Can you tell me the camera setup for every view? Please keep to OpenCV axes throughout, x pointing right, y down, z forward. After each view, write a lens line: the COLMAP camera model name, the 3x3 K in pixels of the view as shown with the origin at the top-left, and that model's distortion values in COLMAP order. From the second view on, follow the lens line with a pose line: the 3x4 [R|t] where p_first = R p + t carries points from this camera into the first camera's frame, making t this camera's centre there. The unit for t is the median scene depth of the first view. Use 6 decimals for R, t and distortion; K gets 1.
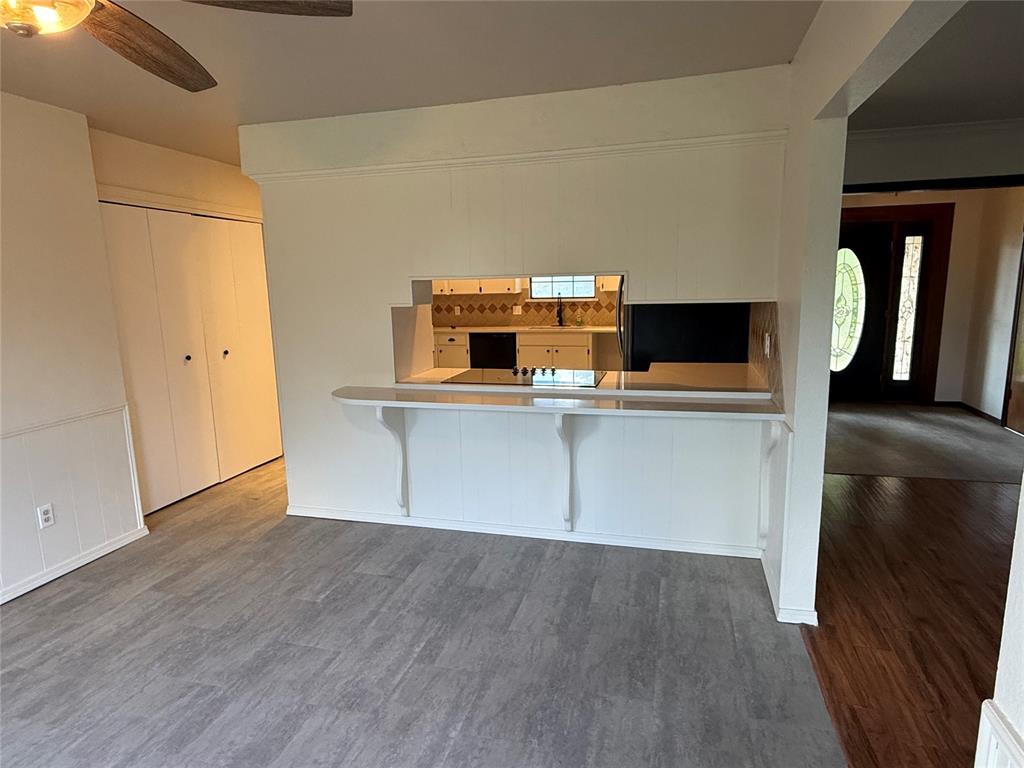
lens RADIAL K [[598.8, 0, 515.8], [0, 598.8, 383.0], [0, 0, 1]] dist [0.008861, -0.001894]
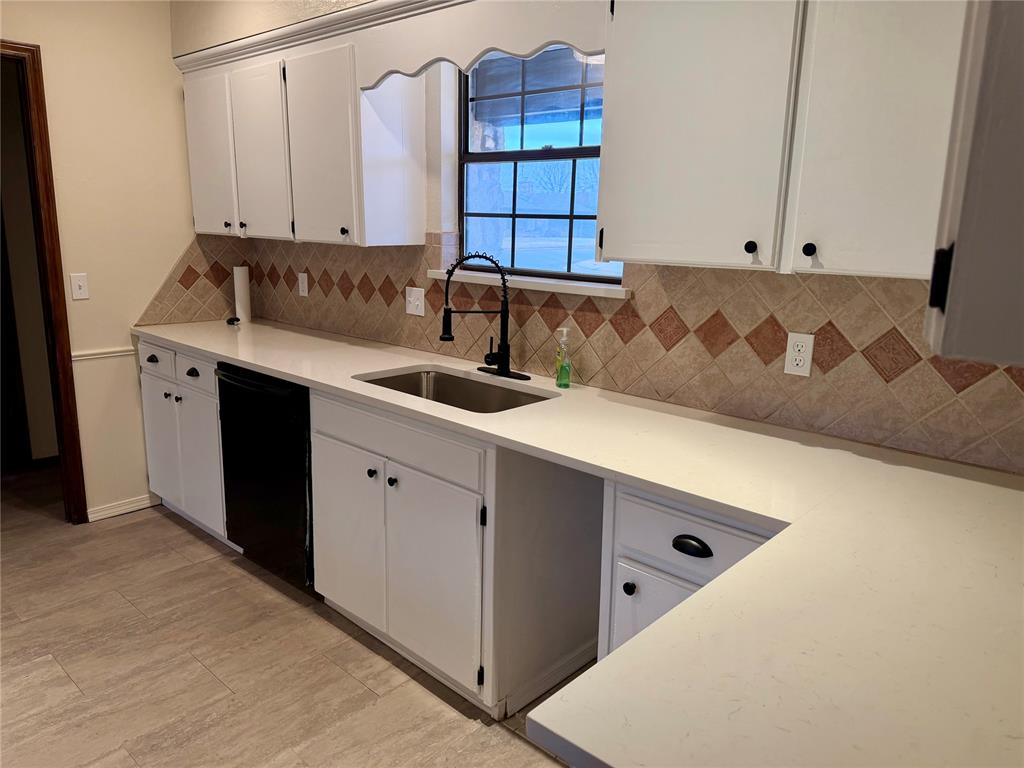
lens RADIAL K [[729.2, 0, 516.0], [0, 729.2, 383.9], [0, 0, 1]] dist [0.048473, -0.050594]
pose [[0.883929, 0.147850, -0.443633, 0.231776], [-0.126687, 0.988937, 0.077163, -0.116717], [0.450133, -0.012004, 0.892881, 0.690813]]
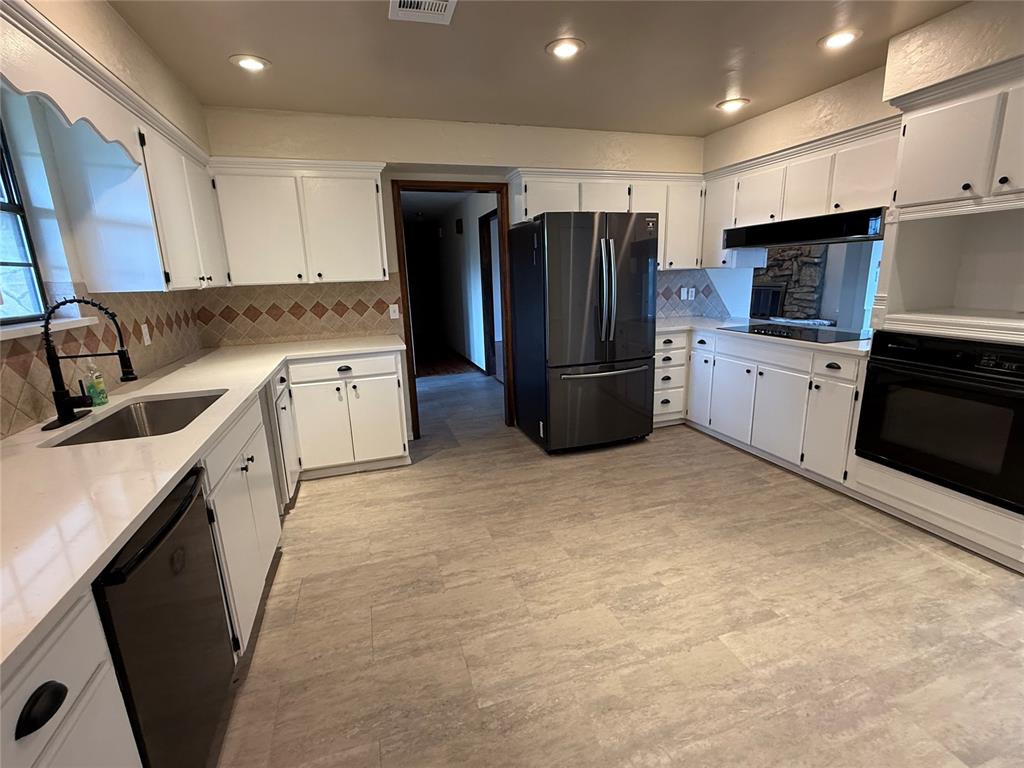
lens RADIAL K [[470.4, 0, 510.0], [0, 470.4, 383.4], [0, 0, 1]] dist [0.000627, -0.000557]
pose [[-0.540412, -0.150262, 0.827875, -0.219377], [0.185283, 0.938520, 0.291292, -0.136456], [-0.820747, 0.310809, -0.479346, 0.924484]]
